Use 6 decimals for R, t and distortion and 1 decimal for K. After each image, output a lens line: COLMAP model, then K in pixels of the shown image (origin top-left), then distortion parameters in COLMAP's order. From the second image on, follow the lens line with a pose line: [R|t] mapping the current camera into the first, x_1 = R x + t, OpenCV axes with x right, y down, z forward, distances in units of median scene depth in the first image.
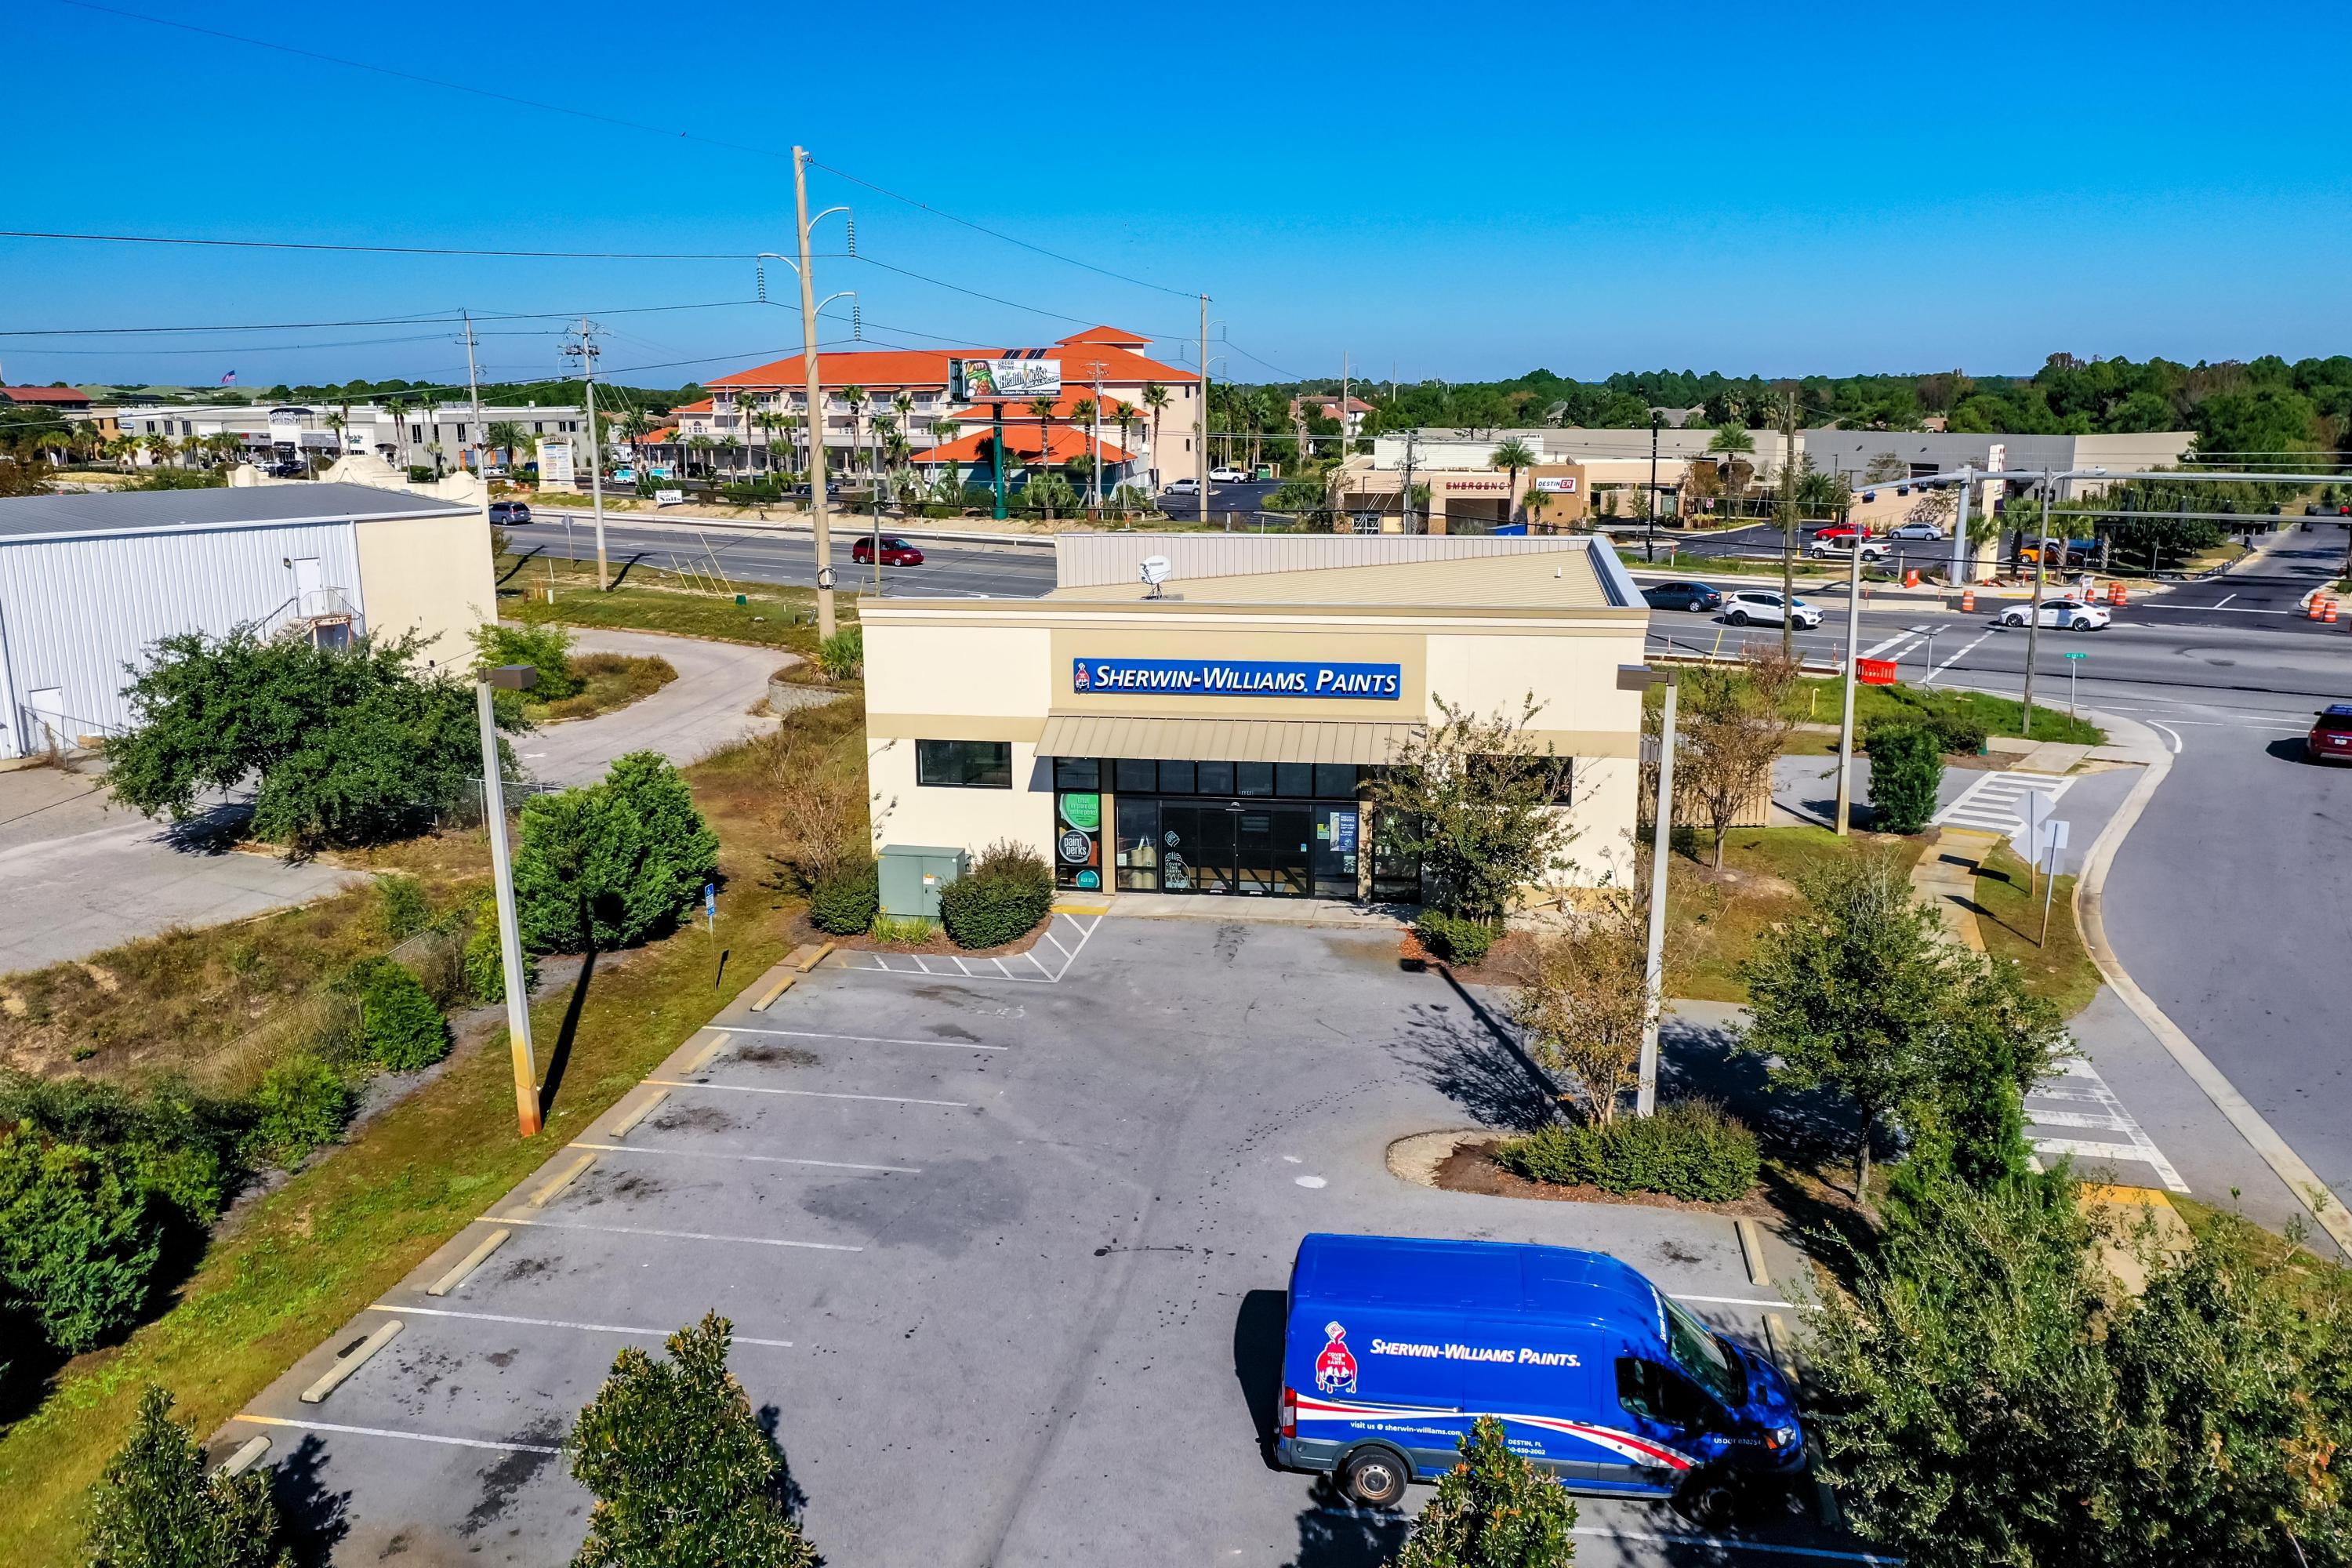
lens RADIAL K [[1877.6, 0, 1176.0], [0, 1877.6, 784.0], [0, 0, 1]] dist [0.014220, -0.003828]
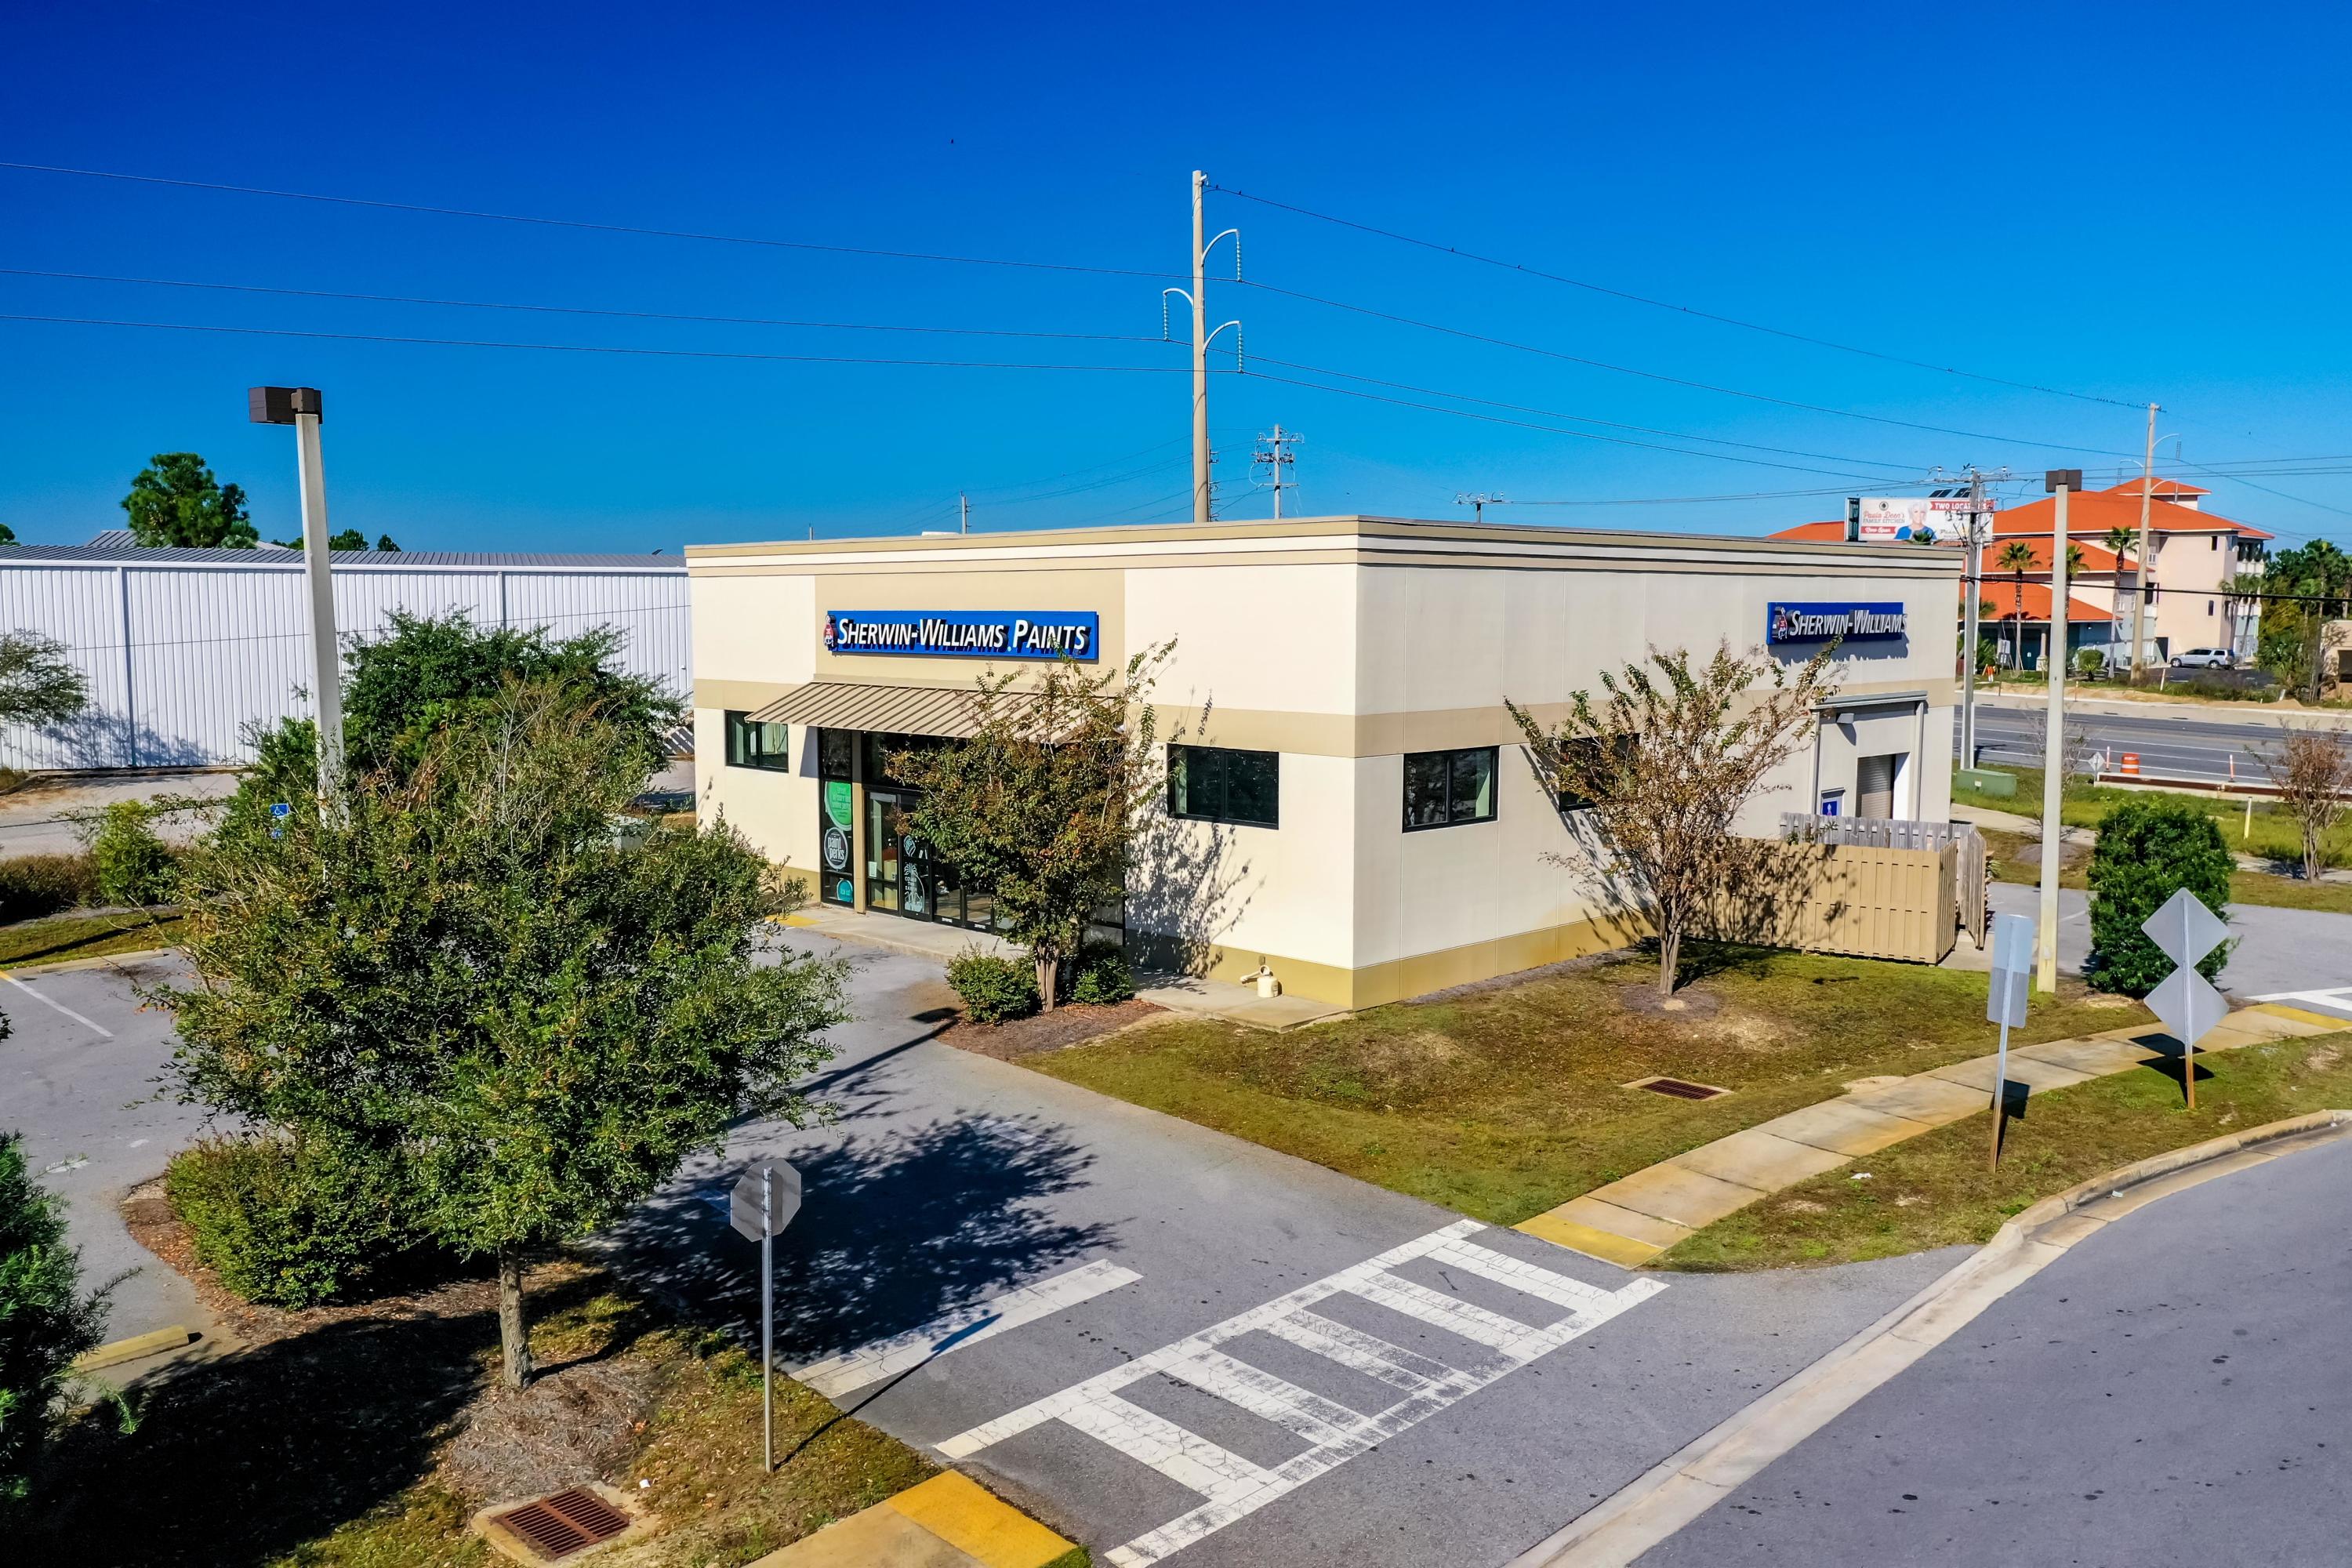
lens RADIAL K [[1877.6, 0, 1176.0], [0, 1877.6, 784.0], [0, 0, 1]] dist [0.014220, -0.003828]
pose [[0.807149, 0.062881, -0.586989, 0.542151], [-0.129945, 0.988848, -0.072754, 0.046051], [0.575868, 0.135000, 0.806319, 0.433497]]
